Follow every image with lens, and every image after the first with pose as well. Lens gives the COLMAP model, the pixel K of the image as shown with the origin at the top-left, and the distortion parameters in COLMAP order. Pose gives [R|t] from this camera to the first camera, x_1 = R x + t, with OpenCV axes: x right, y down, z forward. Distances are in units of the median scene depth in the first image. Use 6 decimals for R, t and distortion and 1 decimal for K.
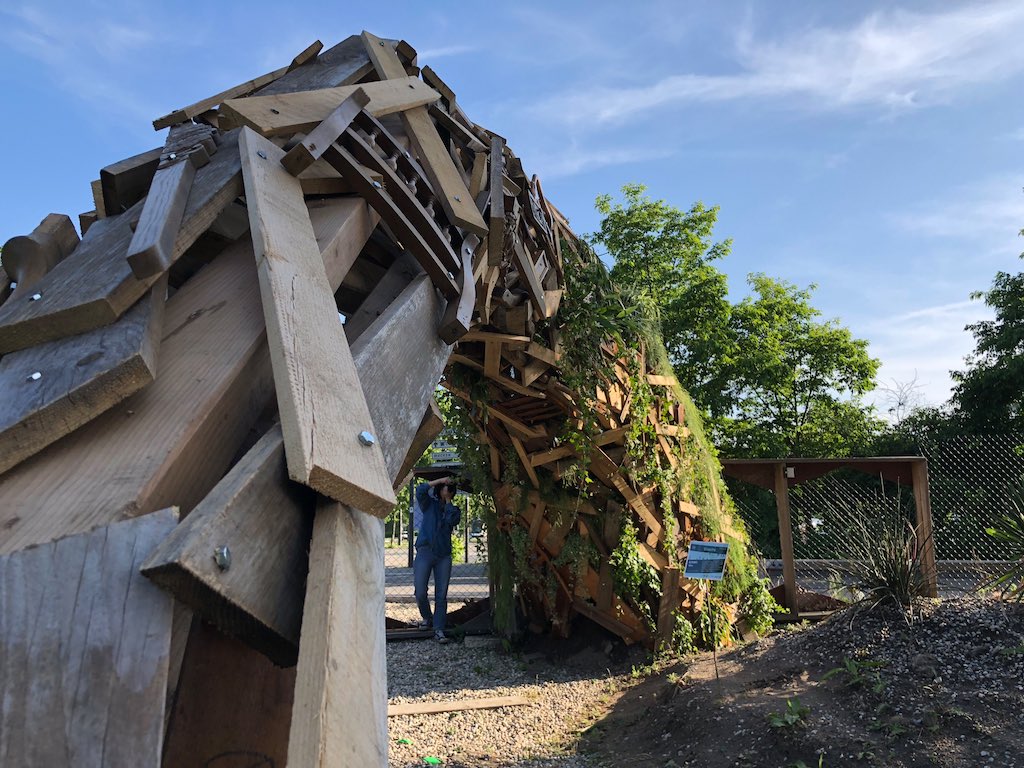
lens RADIAL K [[823.3, 0, 512.6], [0, 823.3, 383.2], [0, 0, 1]] dist [0.005714, 0.008509]
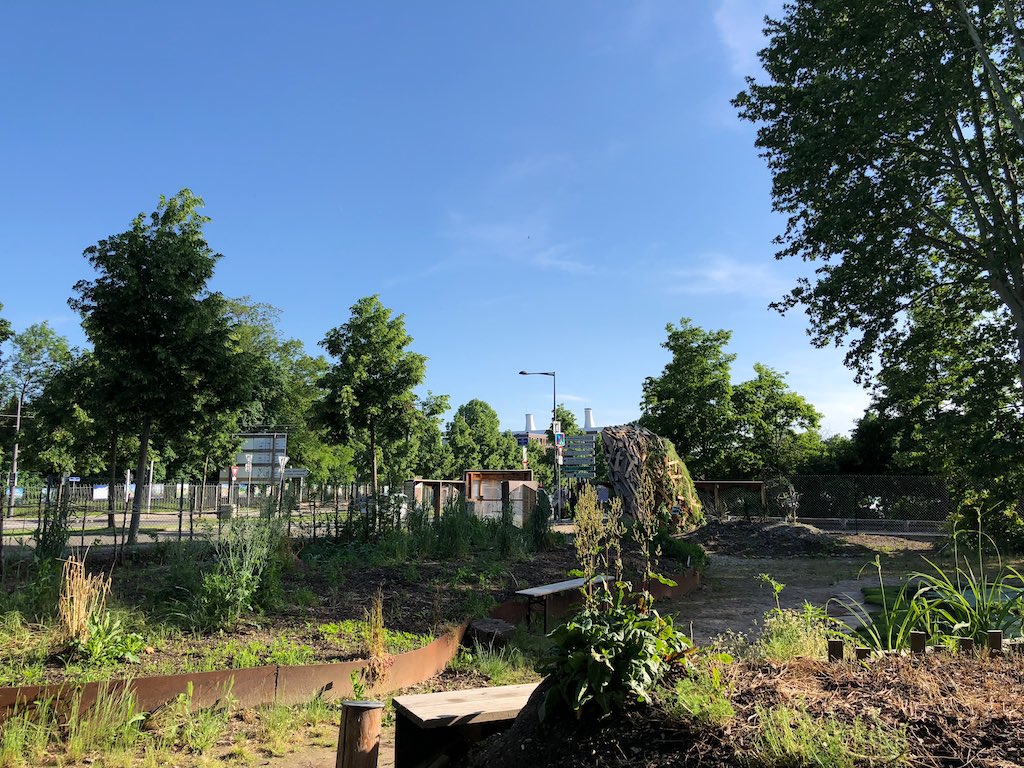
lens RADIAL K [[823.3, 0, 510.6], [0, 823.3, 383.6], [0, 0, 1]] dist [0.005714, 0.008509]
pose [[0.994640, 0.003092, -0.103351, -0.053867], [0.000987, 0.999224, 0.039385, -0.168020], [0.103393, -0.039276, 0.993865, -0.904864]]
